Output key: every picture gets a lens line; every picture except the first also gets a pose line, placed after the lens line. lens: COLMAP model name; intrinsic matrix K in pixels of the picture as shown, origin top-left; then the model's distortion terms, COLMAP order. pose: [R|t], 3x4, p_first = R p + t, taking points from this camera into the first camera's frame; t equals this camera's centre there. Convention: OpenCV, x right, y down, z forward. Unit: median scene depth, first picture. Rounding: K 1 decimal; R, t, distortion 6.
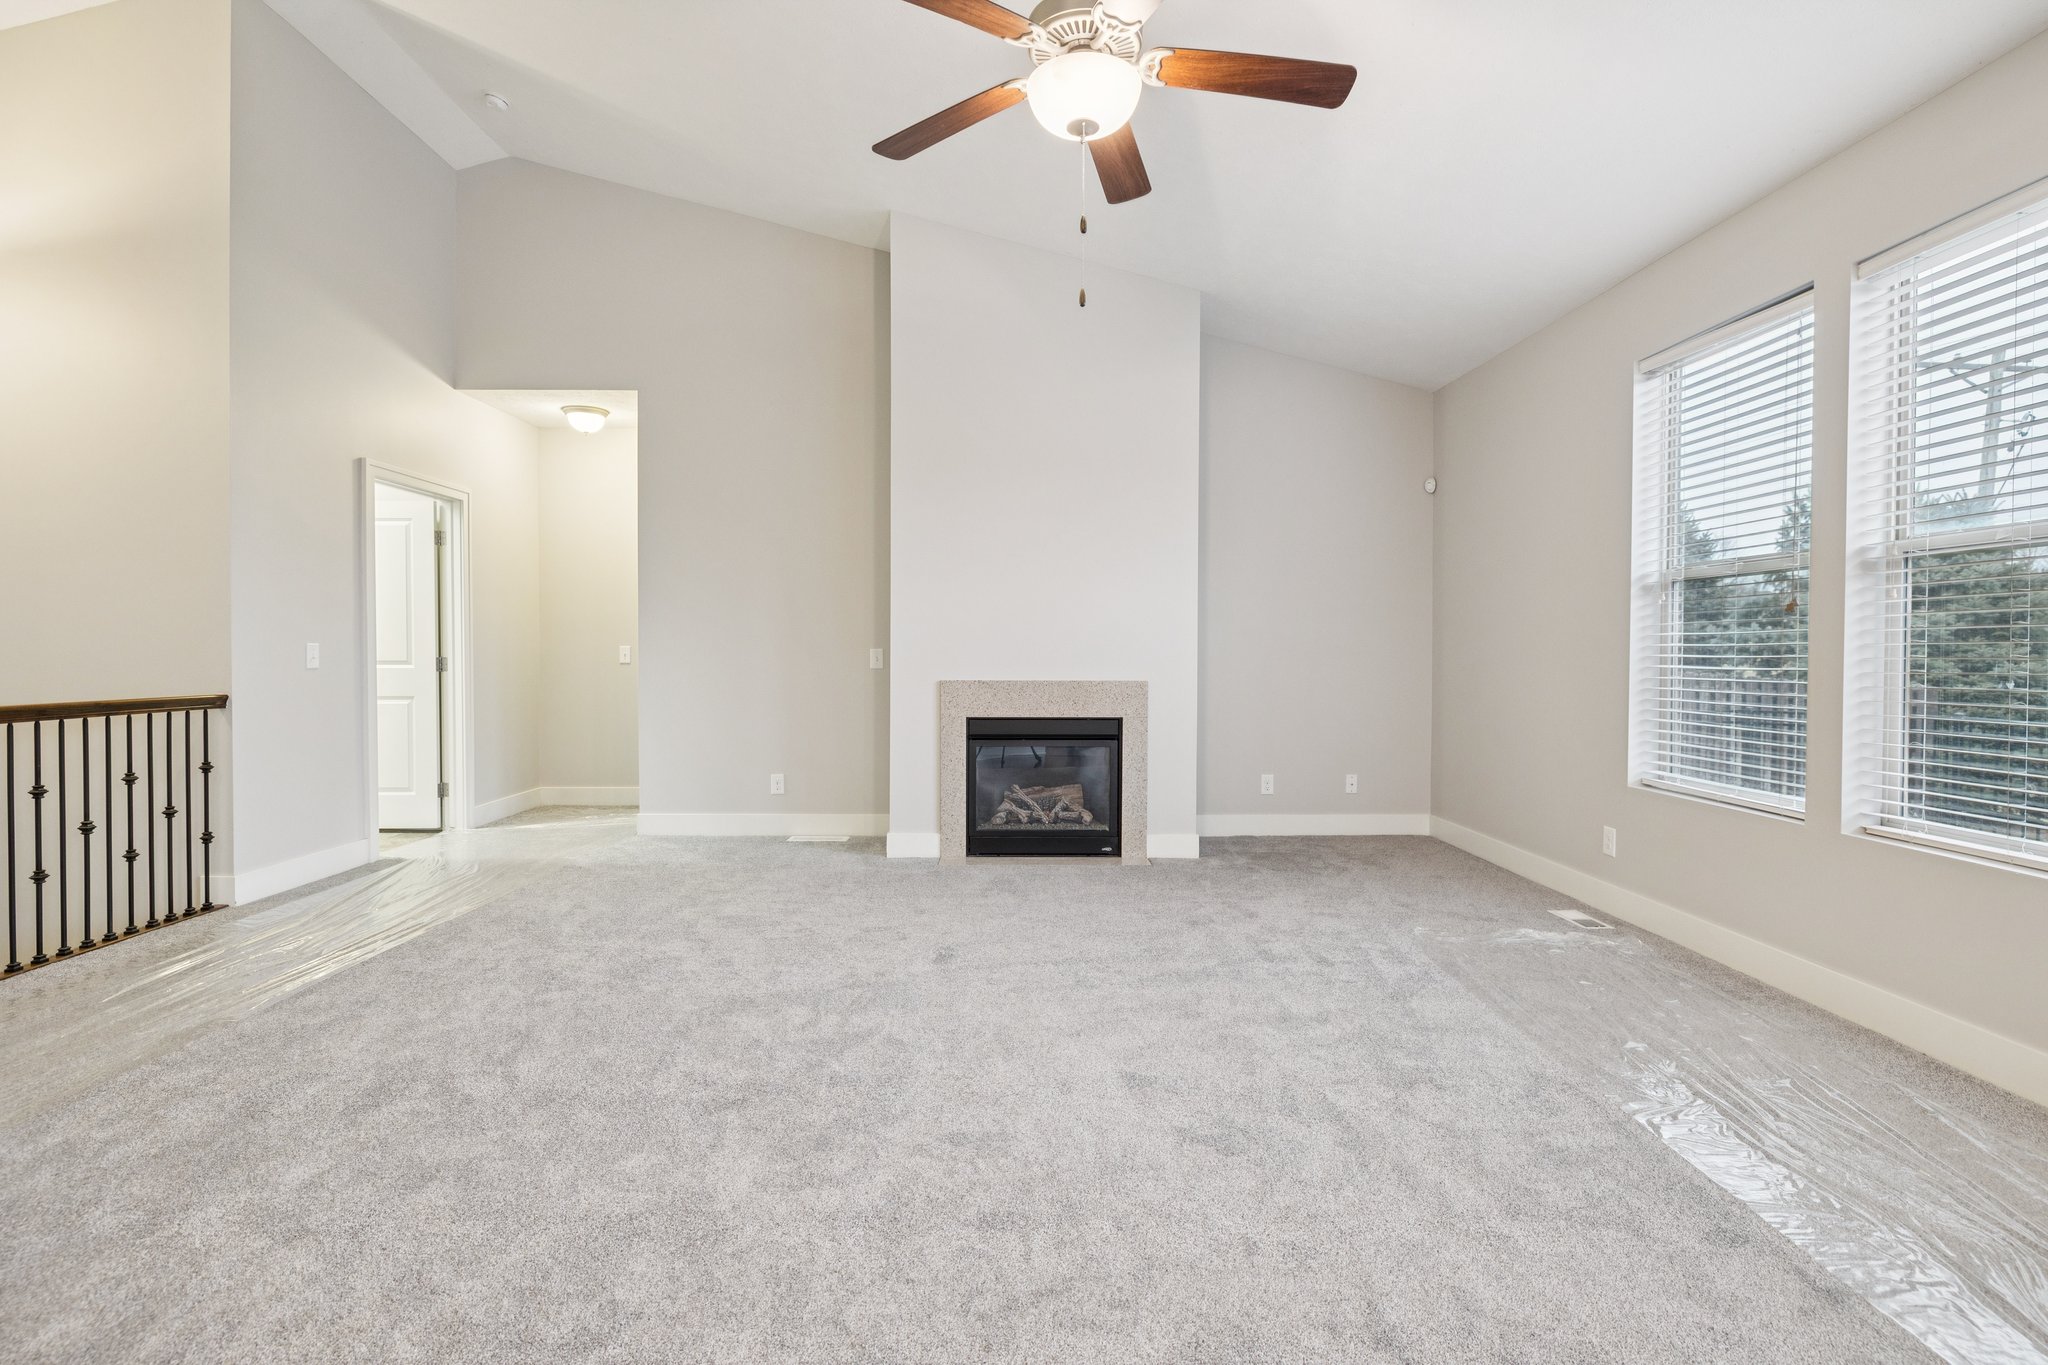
lens RADIAL K [[958.1, 0, 1054.7], [0, 958.1, 663.4], [0, 0, 1]] dist [-0.000852, 0.000645]
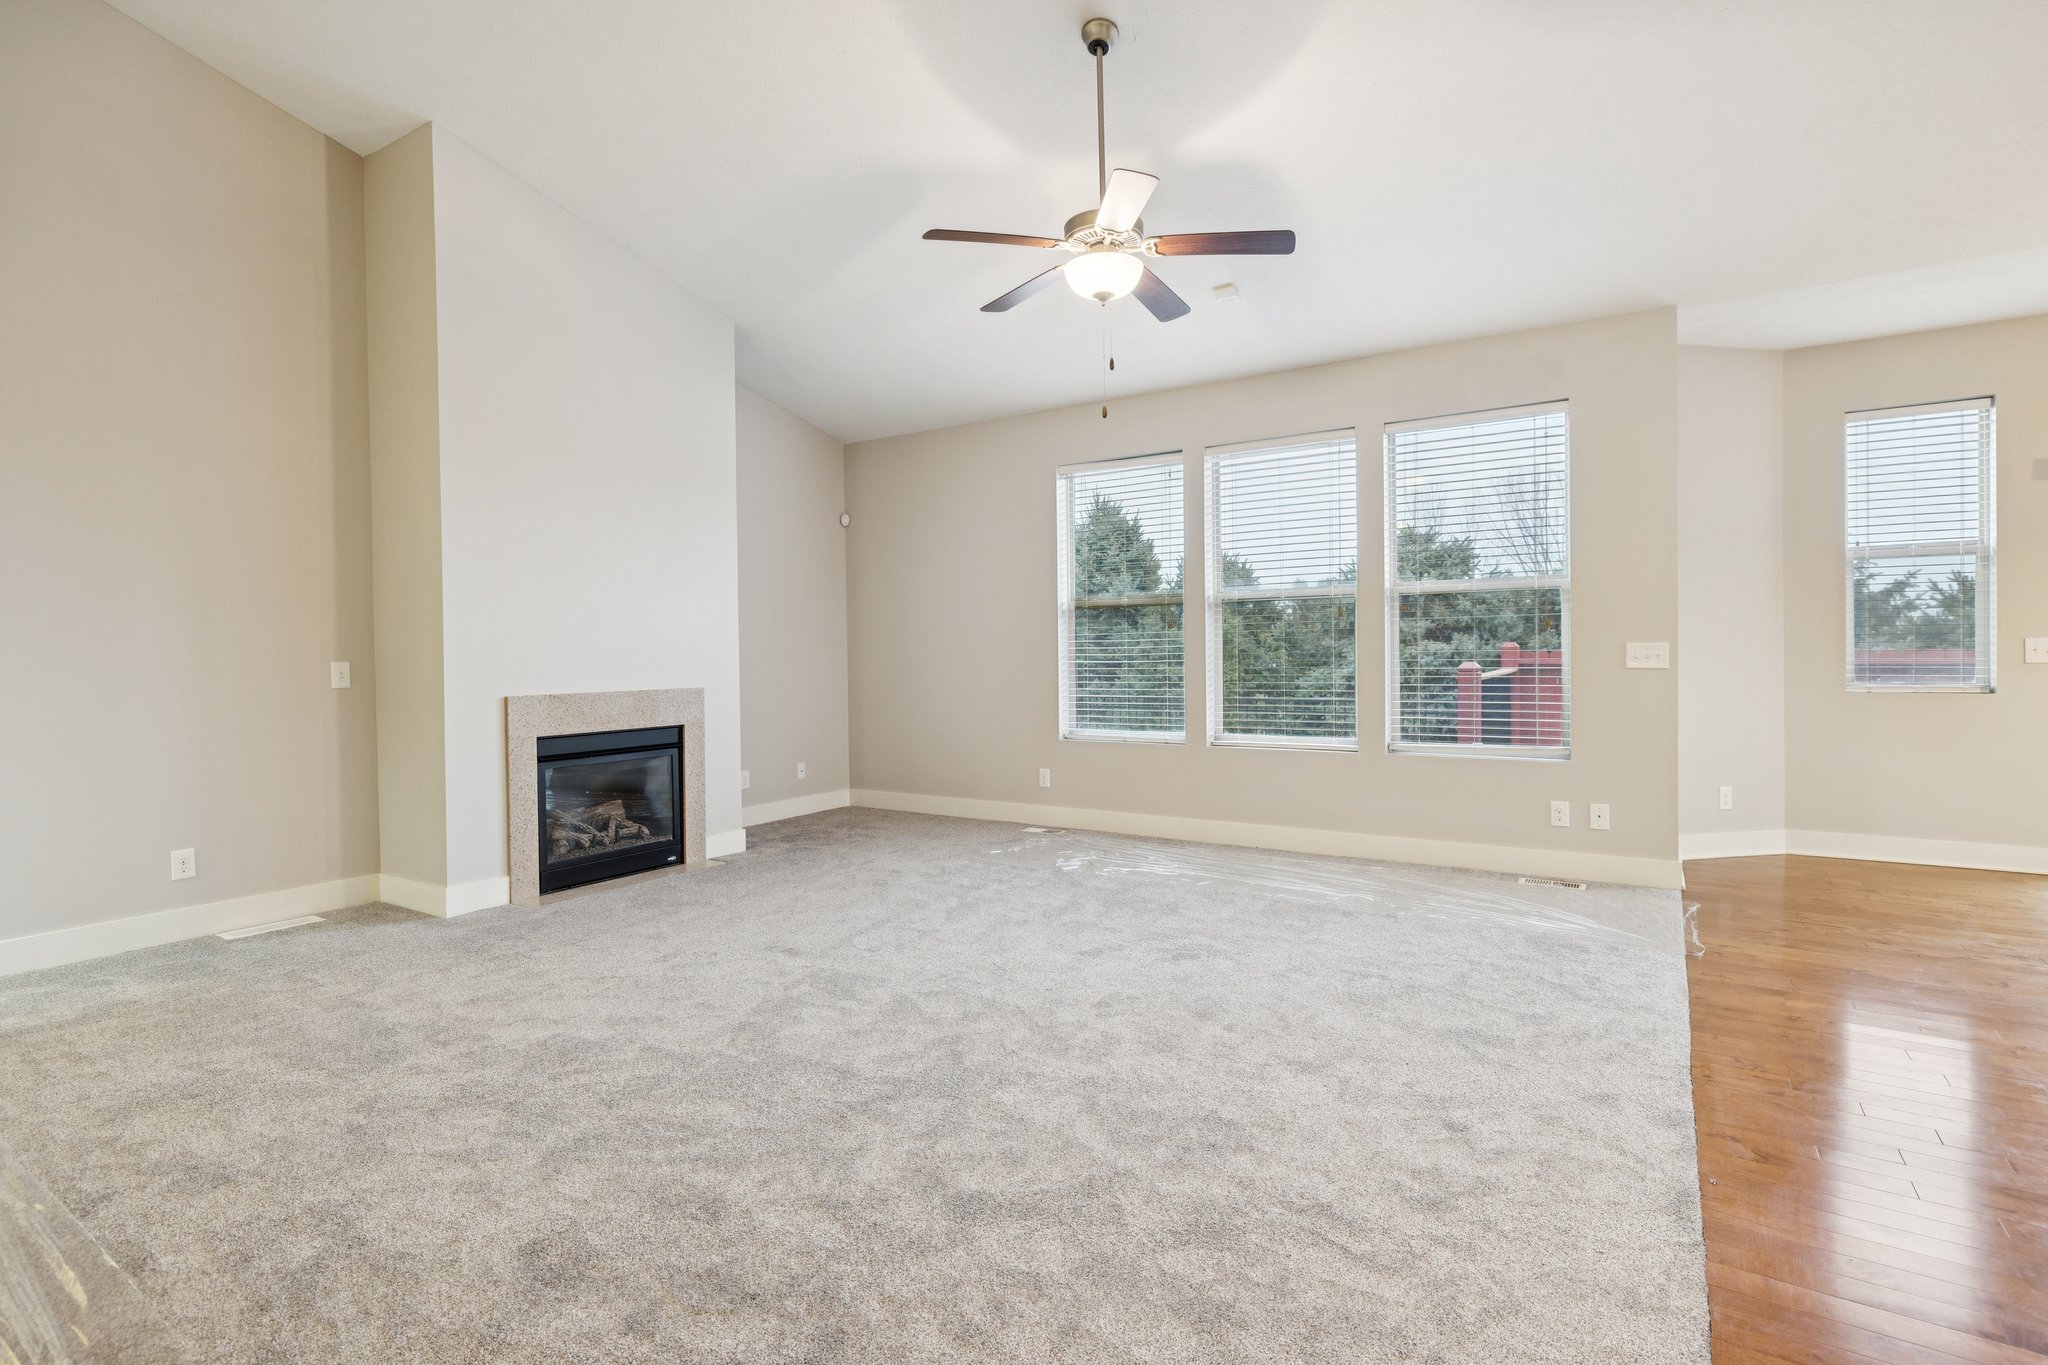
lens RADIAL K [[958.1, 0, 1045.7], [0, 958.1, 691.9], [0, 0, 1]] dist [-0.000852, 0.000645]
pose [[0.553692, -0.044607, 0.831526, -0.555908], [0.025078, 0.999005, 0.036893, -0.005960], [-0.832344, 0.000426, 0.554259, 0.126595]]
